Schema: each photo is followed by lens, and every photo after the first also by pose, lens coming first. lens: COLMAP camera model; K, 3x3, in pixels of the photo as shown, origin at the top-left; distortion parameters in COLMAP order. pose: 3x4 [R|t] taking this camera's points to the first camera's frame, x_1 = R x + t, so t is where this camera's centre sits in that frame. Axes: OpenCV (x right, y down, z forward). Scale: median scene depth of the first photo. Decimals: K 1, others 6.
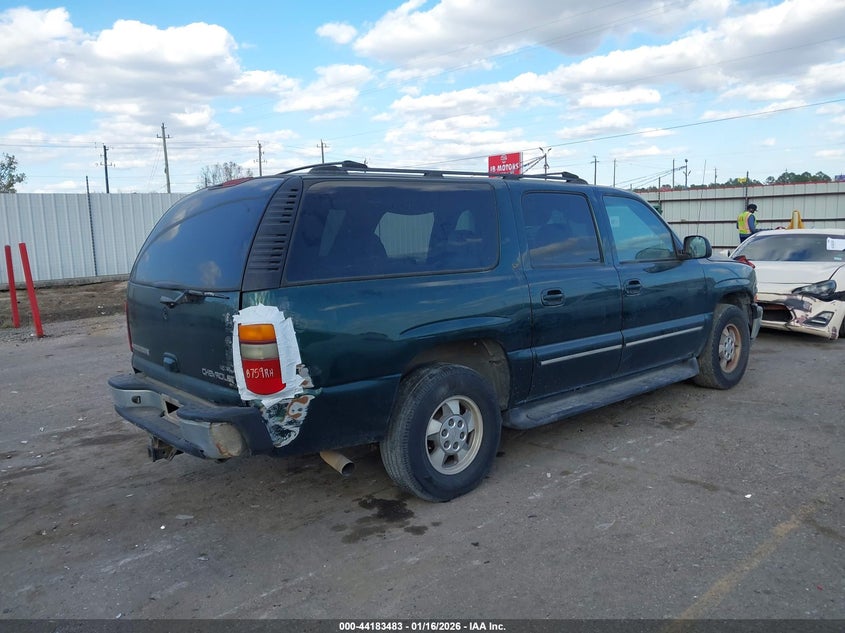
lens RADIAL K [[701.5, 0, 422.5], [0, 701.5, 316.5], [0, 0, 1]] dist [-0.028276, -0.005759]
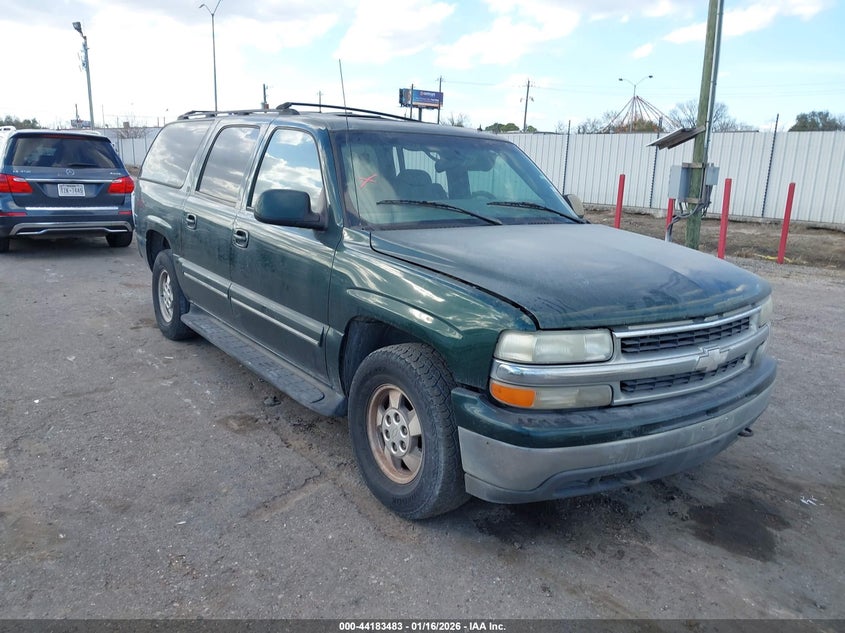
lens RADIAL K [[671.4, 0, 422.5], [0, 671.4, 316.5], [0, 0, 1]] dist [0.001103, -0.004905]
pose [[-0.085765, 0.268476, -0.959461, 1.142100], [-0.172257, 0.944511, 0.279691, -0.239087], [0.981311, 0.189262, -0.034759, 1.291010]]
